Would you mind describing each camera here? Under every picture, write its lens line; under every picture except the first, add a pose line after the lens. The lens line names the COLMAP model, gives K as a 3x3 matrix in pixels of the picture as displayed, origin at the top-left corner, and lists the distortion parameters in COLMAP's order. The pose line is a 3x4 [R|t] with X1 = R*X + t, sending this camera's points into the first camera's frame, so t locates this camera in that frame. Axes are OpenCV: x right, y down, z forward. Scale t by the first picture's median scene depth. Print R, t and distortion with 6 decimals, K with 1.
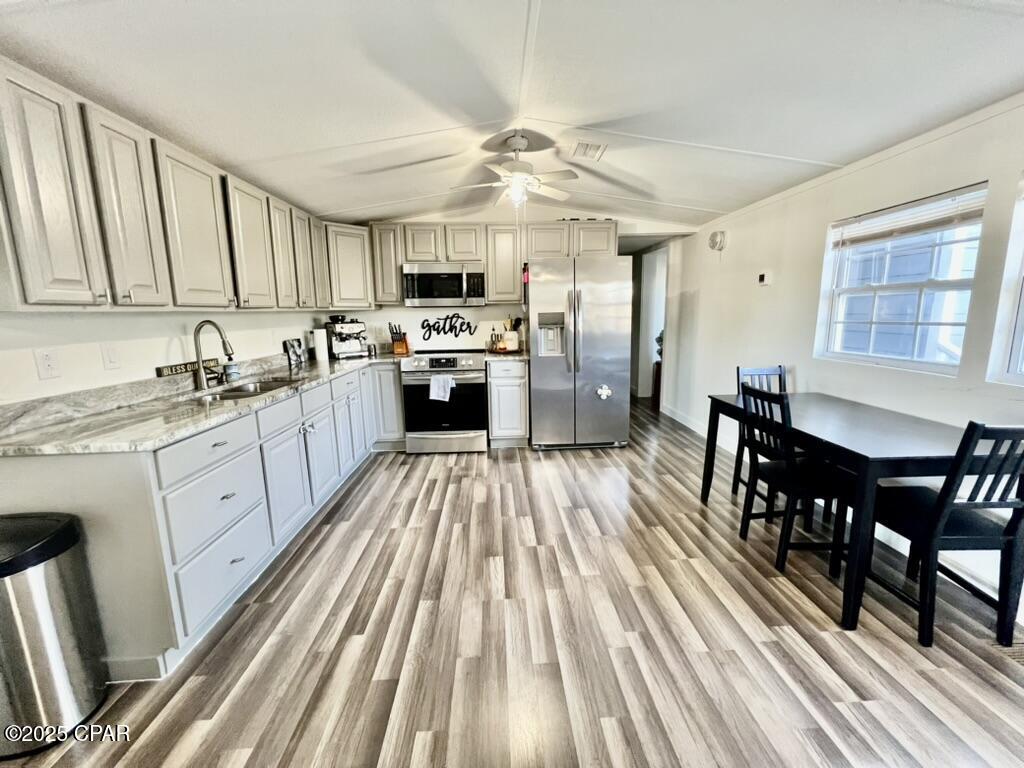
lens RADIAL K [[409.9, 0, 511.3], [0, 409.9, 379.7], [0, 0, 1]] dist [0.000544, 0.000376]
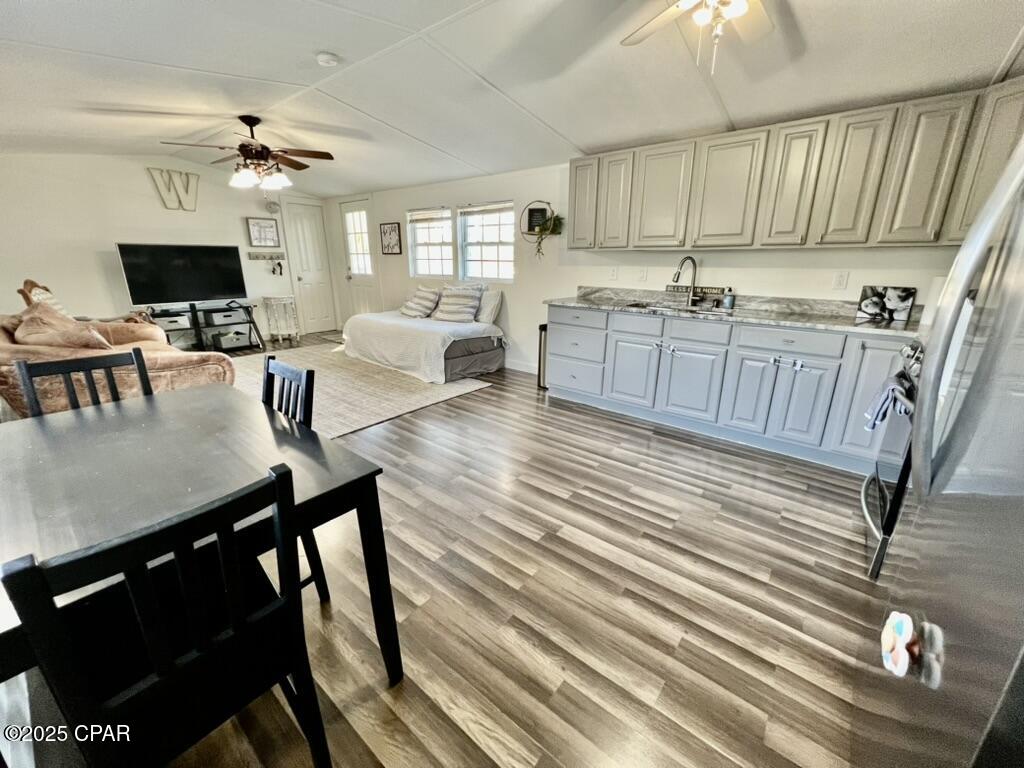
lens RADIAL K [[409.9, 0, 511.3], [0, 409.9, 379.7], [0, 0, 1]] dist [0.000544, 0.000376]
pose [[-0.663695, 0.225526, -0.713195, 0.486511], [-0.114271, 0.911704, 0.394637, -0.155022], [0.739224, 0.343416, -0.579322, 0.953828]]
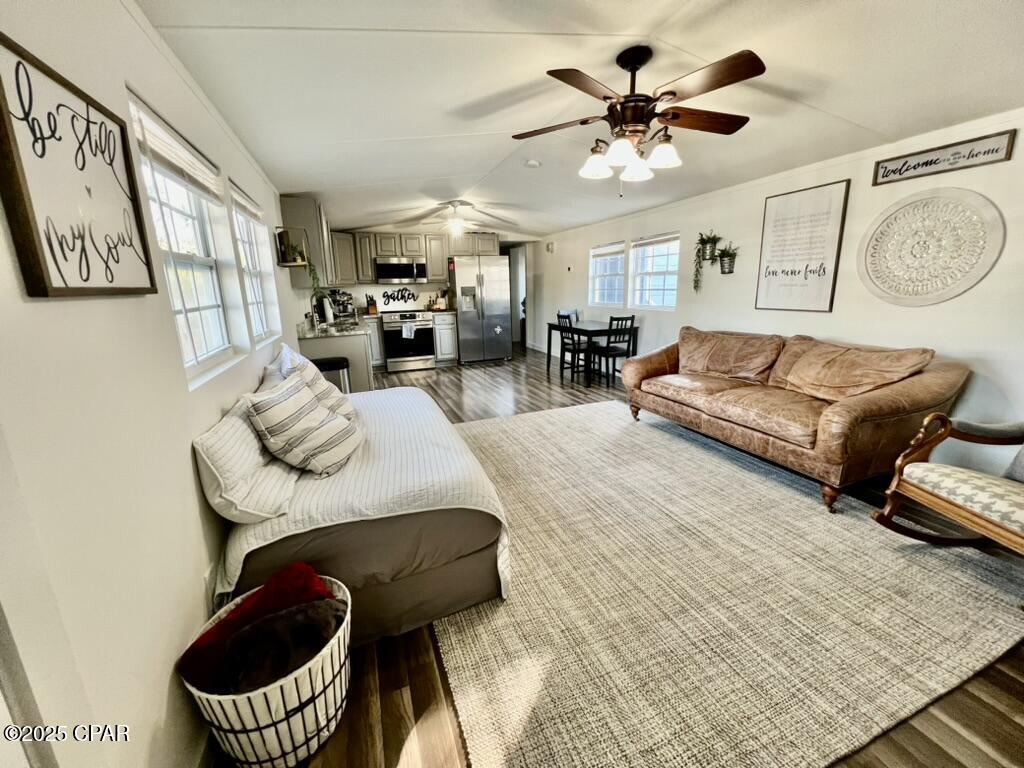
lens RADIAL K [[409.9, 0, 511.3], [0, 409.9, 379.7], [0, 0, 1]] dist [0.000544, 0.000376]
pose [[0.947315, -0.079225, 0.310350, -0.306318], [0.060884, 0.995801, 0.068361, 0.130319], [-0.314463, -0.045864, 0.948161, -0.775057]]
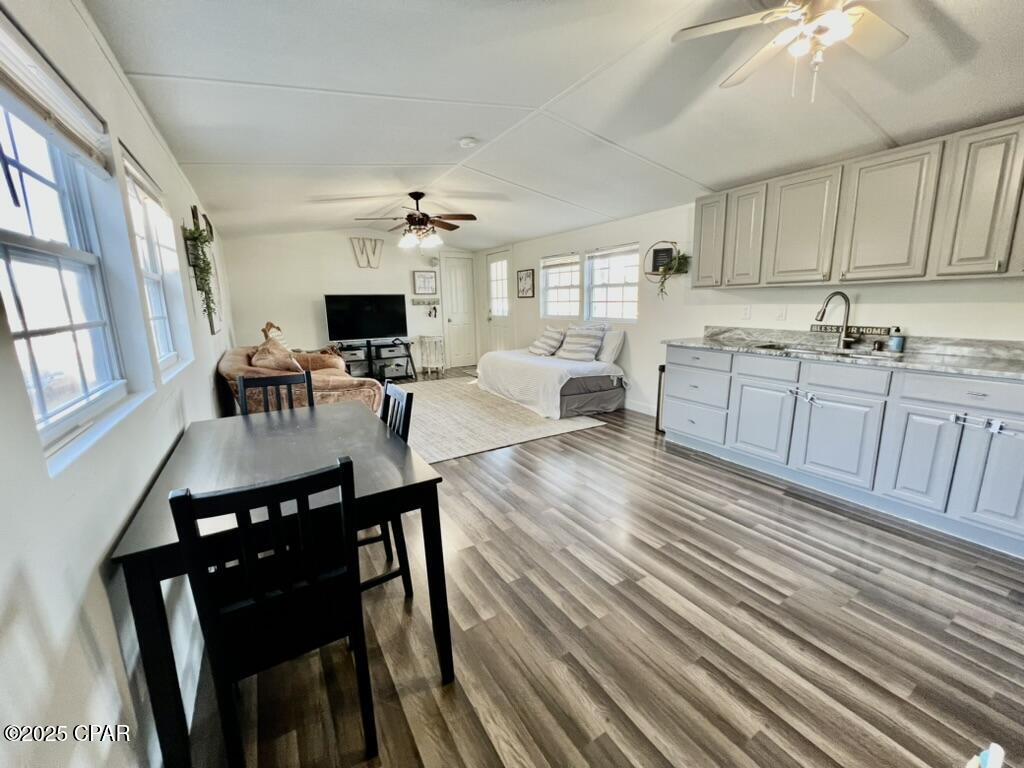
lens RADIAL K [[409.9, 0, 511.3], [0, 409.9, 379.7], [0, 0, 1]] dist [0.000544, 0.000376]
pose [[-0.876131, 0.121780, -0.466438, 0.451768], [-0.045877, 0.942112, 0.332144, -0.163619], [0.479885, 0.312401, -0.819827, 1.019080]]
